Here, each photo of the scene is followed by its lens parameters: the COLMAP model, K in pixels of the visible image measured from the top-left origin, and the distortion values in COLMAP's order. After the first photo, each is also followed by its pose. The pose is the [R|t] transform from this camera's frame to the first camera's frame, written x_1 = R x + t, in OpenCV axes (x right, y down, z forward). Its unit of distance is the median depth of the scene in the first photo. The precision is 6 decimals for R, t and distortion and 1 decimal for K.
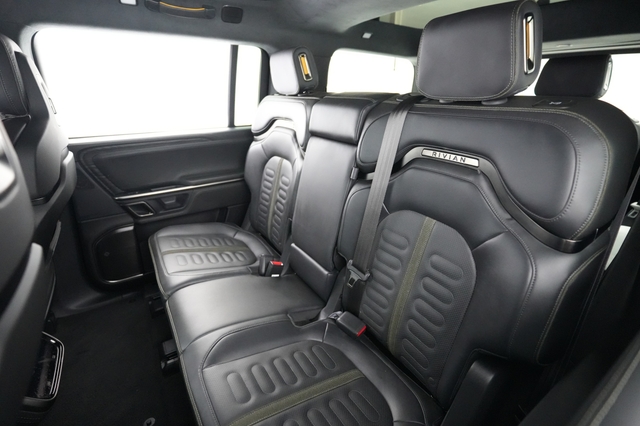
lens RADIAL K [[311.3, 0, 320.0], [0, 311.3, 213.0], [0, 0, 1]] dist [-0.001085, -0.000286]
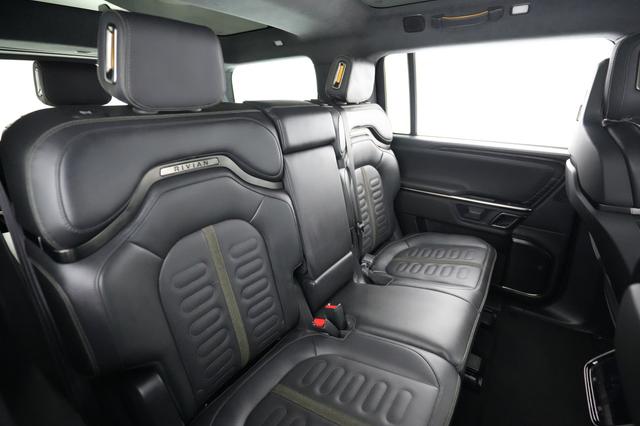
lens RADIAL K [[311.3, 0, 320.0], [0, 311.3, 213.0], [0, 0, 1]] dist [-0.001085, -0.000286]
pose [[-0.390908, -0.324273, 0.861416, -1.134630], [0.353987, 0.810939, 0.465910, -0.653947], [-0.849638, 0.487058, -0.202214, 1.610863]]
